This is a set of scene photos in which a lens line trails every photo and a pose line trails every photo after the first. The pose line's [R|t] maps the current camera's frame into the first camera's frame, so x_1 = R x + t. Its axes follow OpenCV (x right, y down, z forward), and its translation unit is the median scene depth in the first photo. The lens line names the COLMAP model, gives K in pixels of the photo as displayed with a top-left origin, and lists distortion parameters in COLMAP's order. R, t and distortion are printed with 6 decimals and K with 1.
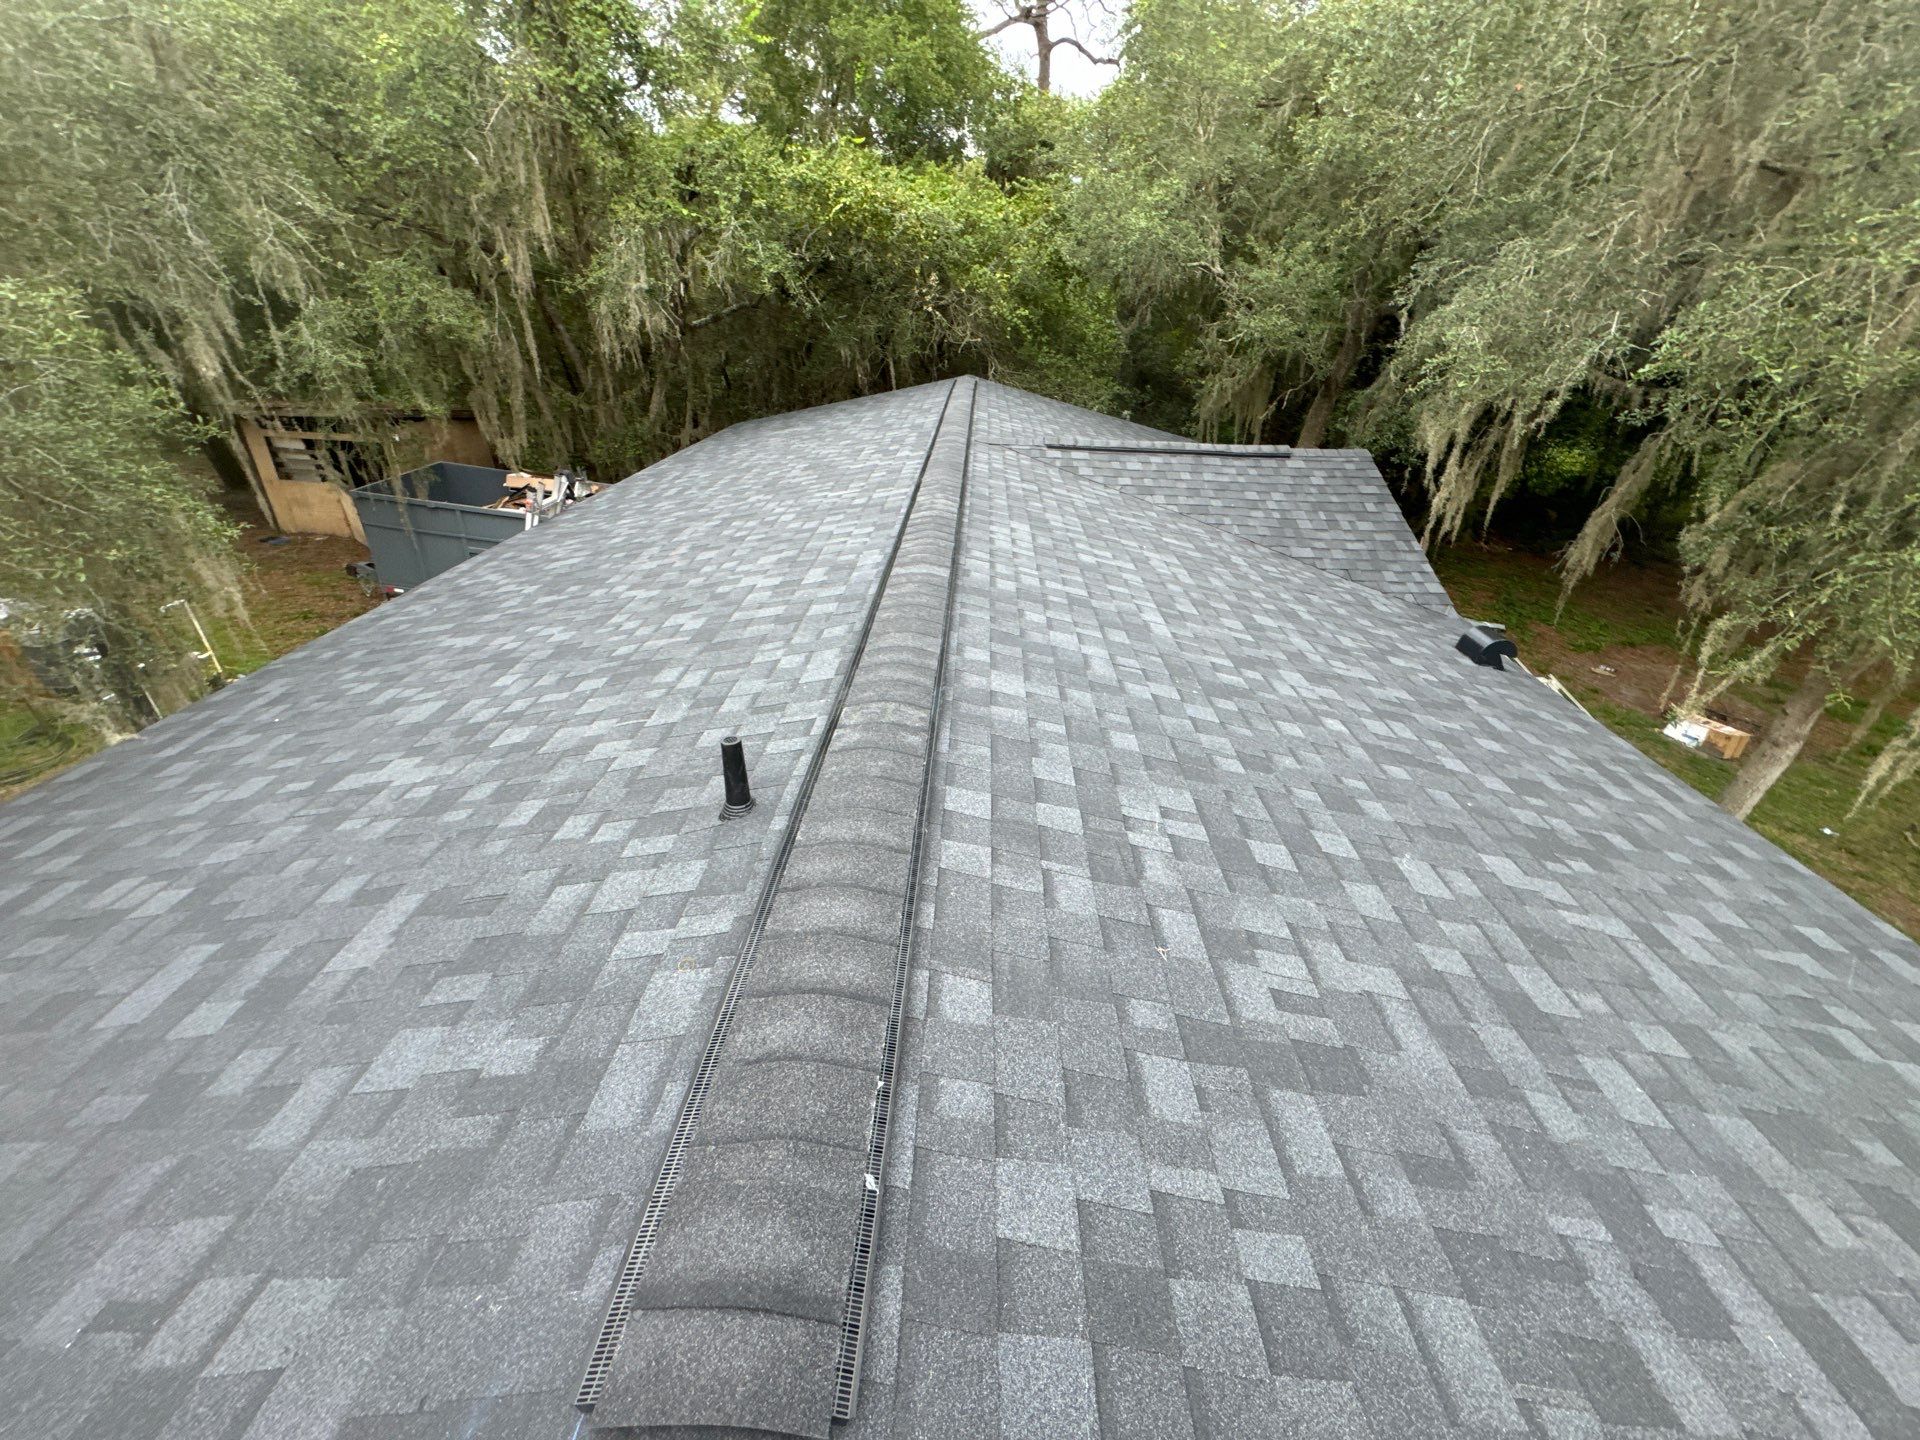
lens RADIAL K [[764.5, 0, 960.0], [0, 764.5, 720.0], [0, 0, 1]] dist [-0.003220, 0.000531]
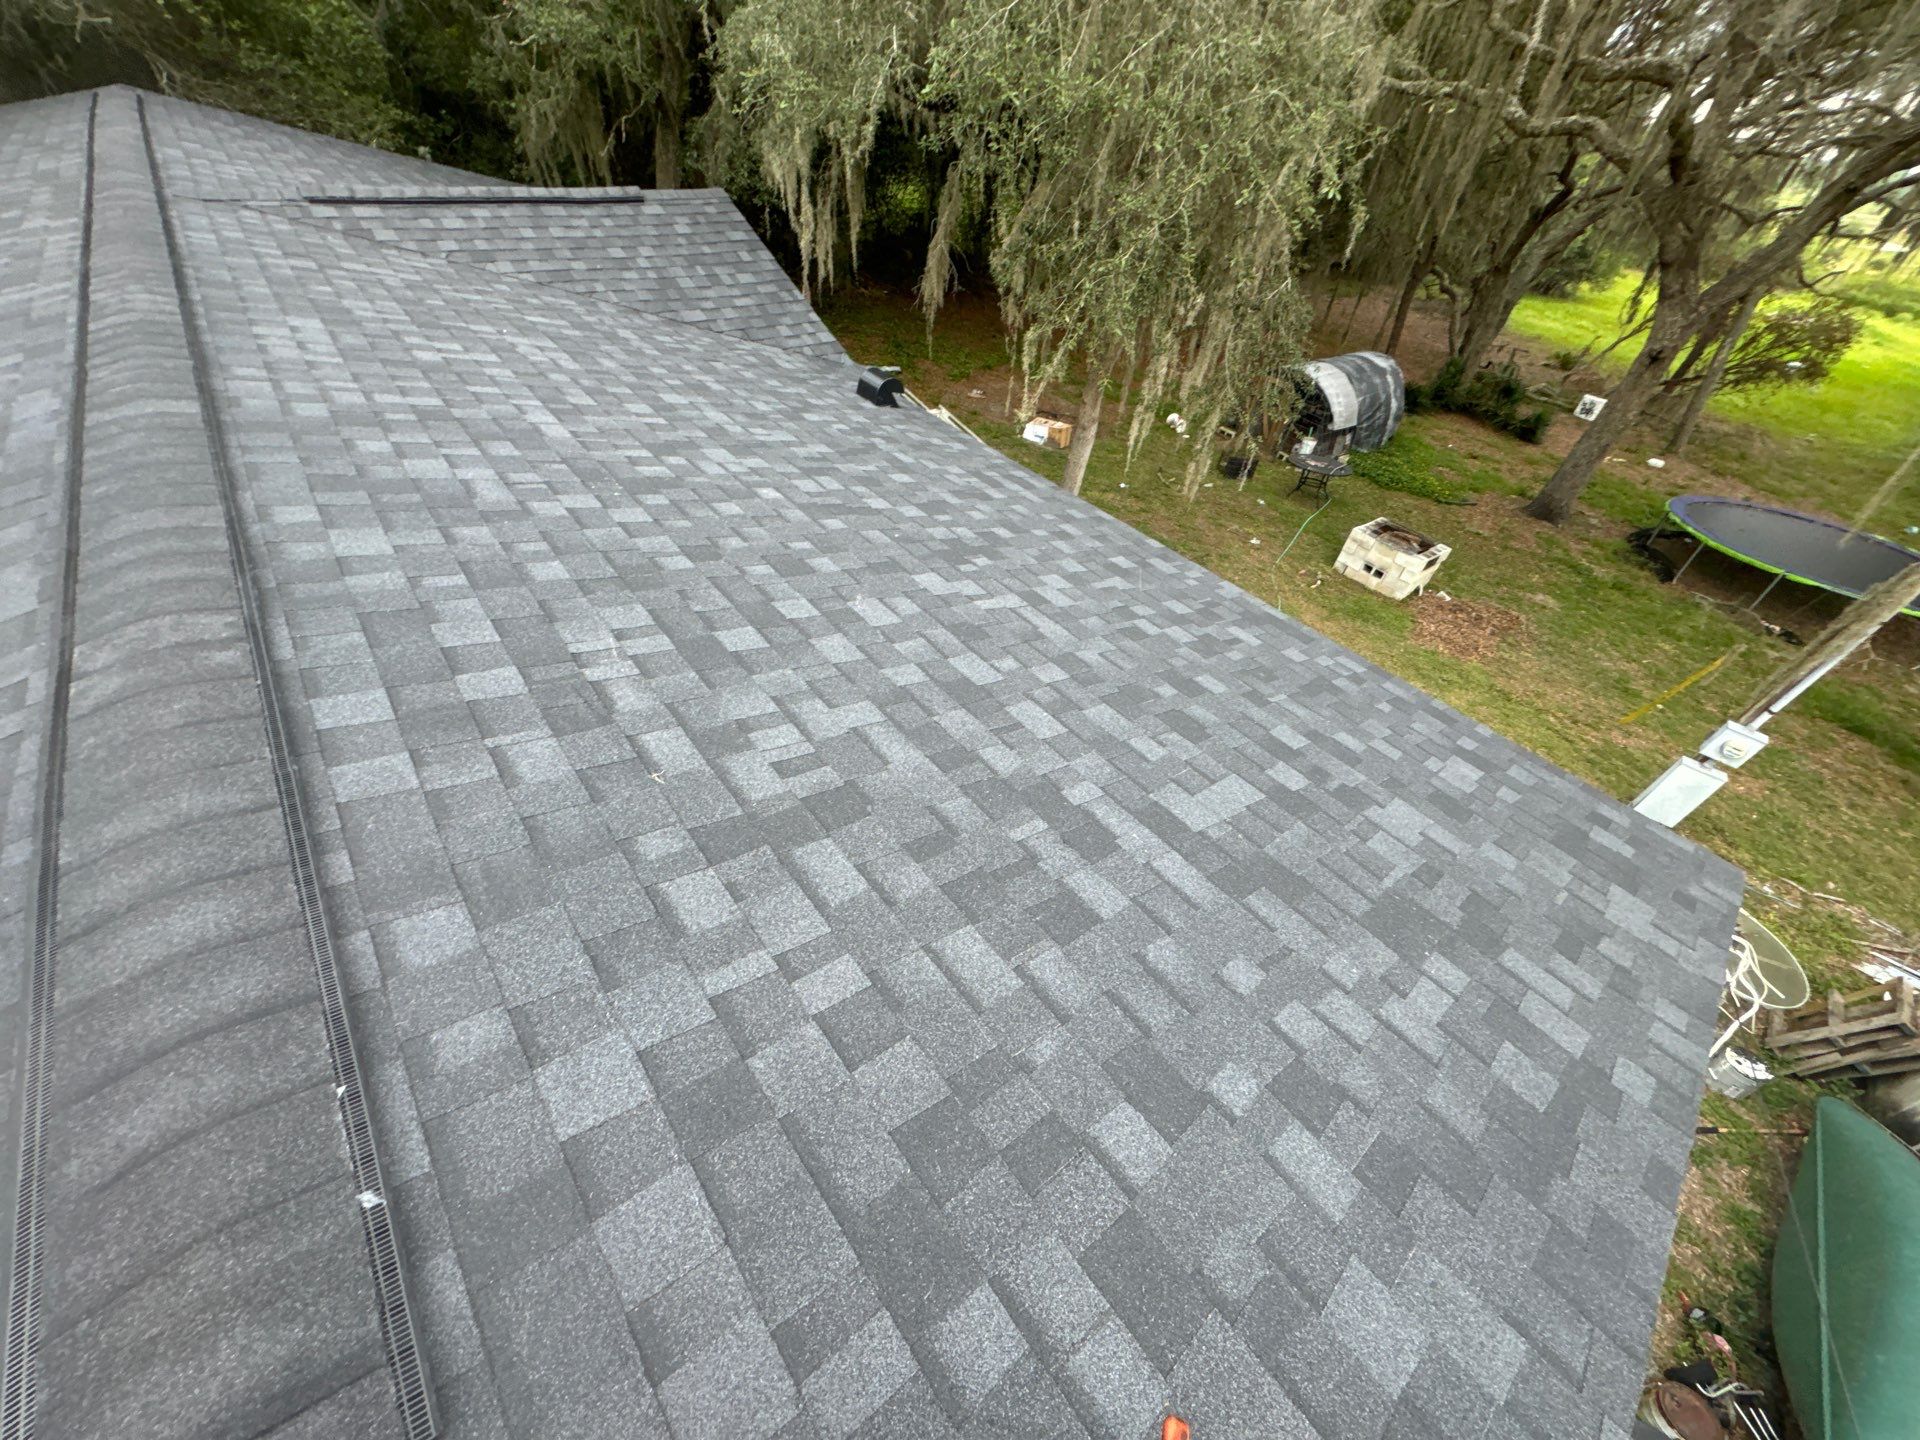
lens RADIAL K [[764.5, 0, 960.0], [0, 764.5, 720.0], [0, 0, 1]] dist [-0.003220, 0.000531]
pose [[0.763119, -0.393277, 0.512818, 0.044514], [0.249743, 0.911335, 0.327257, 0.010770], [-0.596052, -0.121664, 0.793675, 0.014972]]
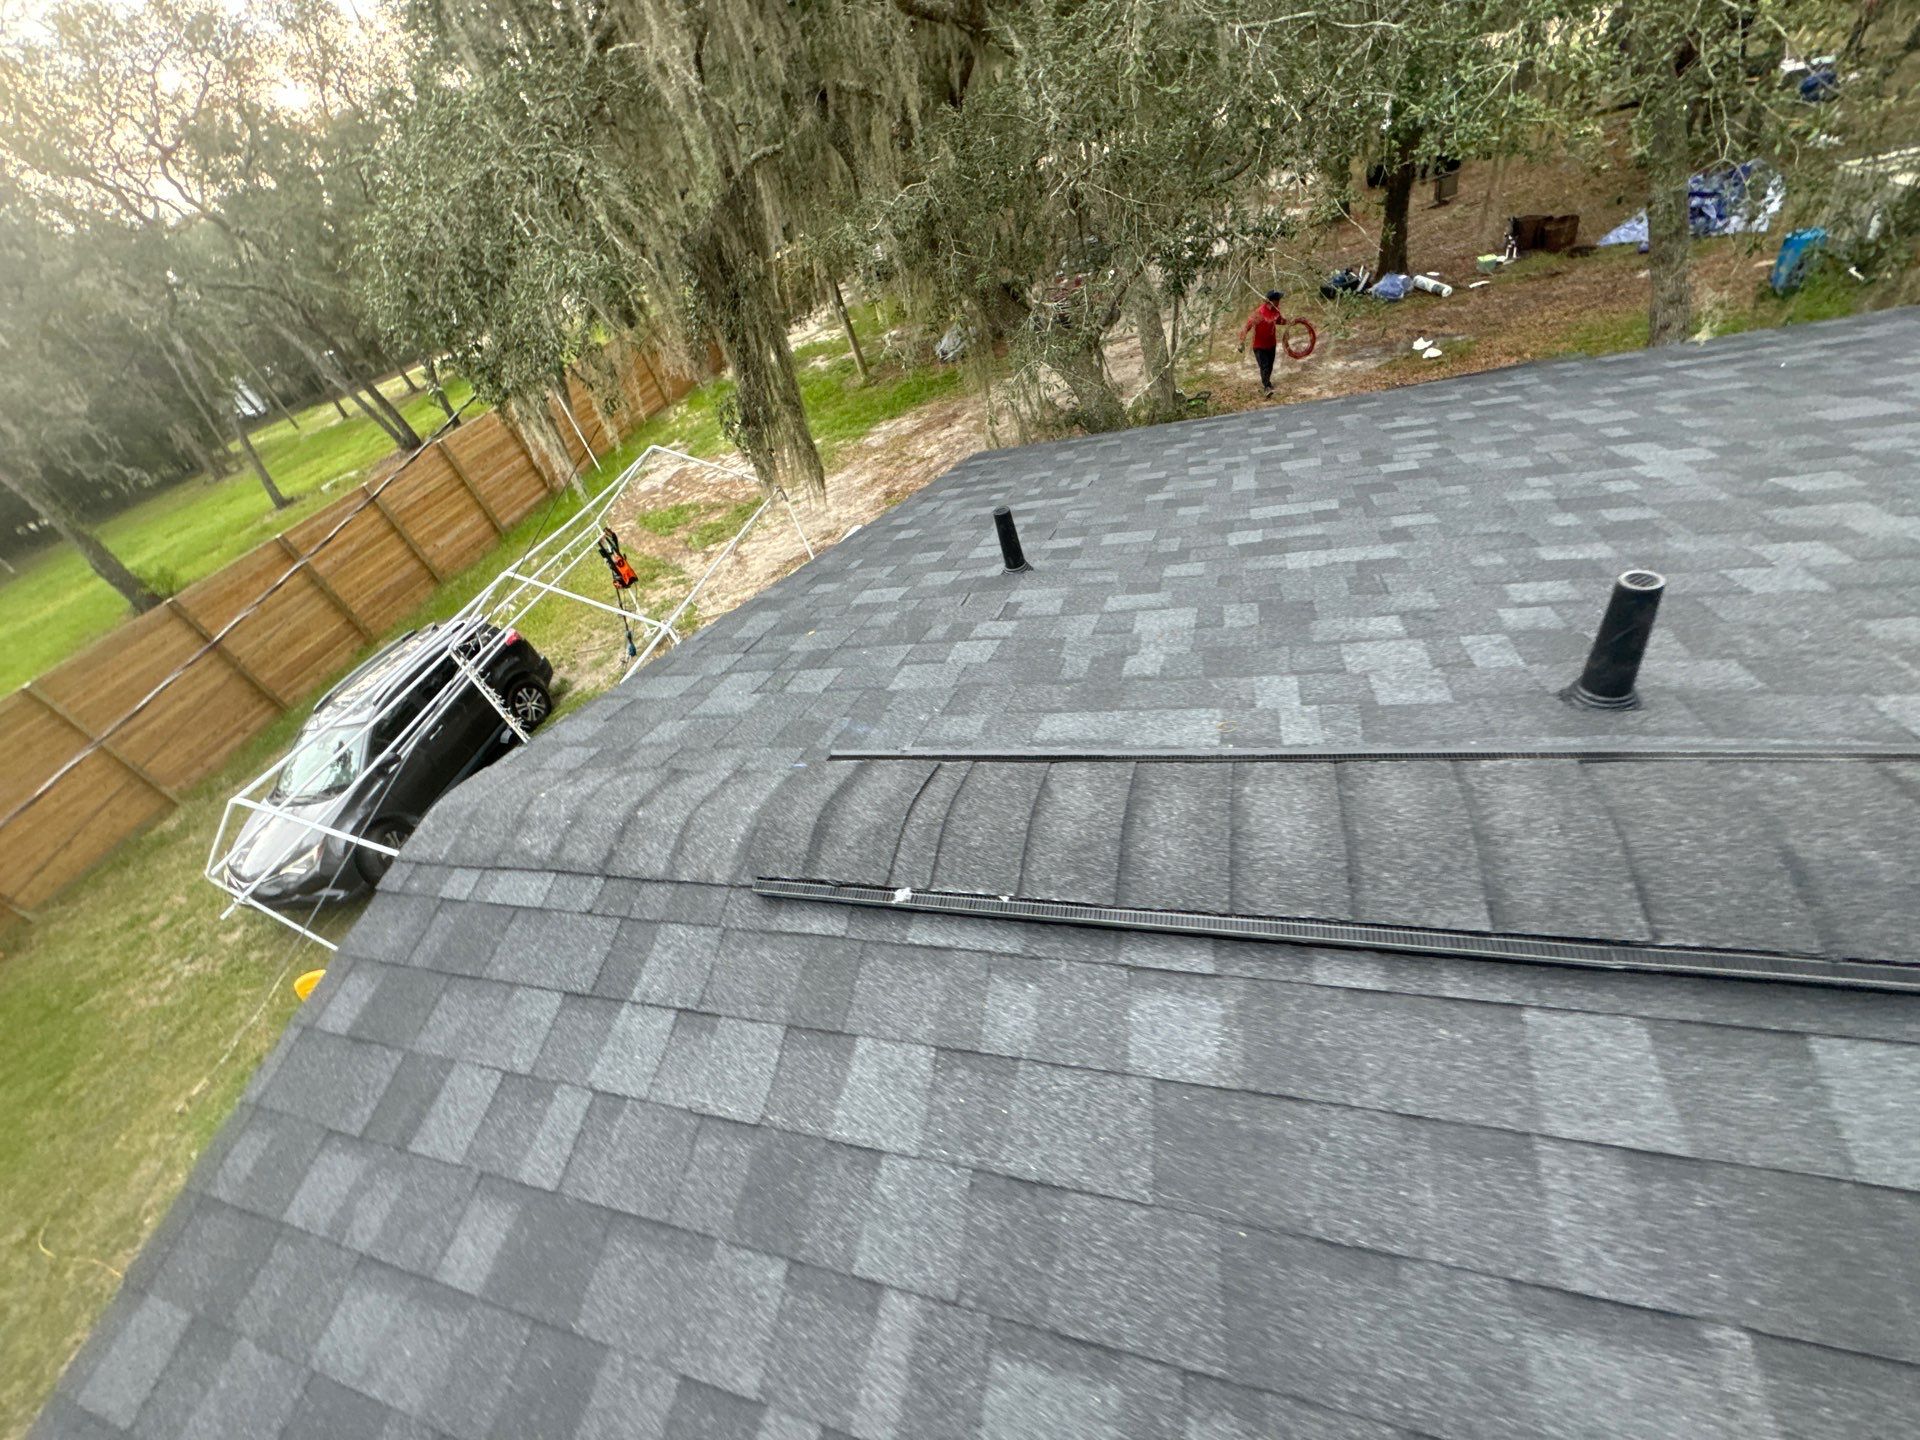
lens RADIAL K [[765.2, 0, 960.0], [0, 765.2, 719.3], [0, 0, 1]] dist [-0.003416, 0.000458]
pose [[-0.241925, 0.638899, -0.730260, 0.140913], [-0.236857, 0.690963, 0.682985, -0.083126], [0.940941, 0.338199, -0.015834, 0.308105]]
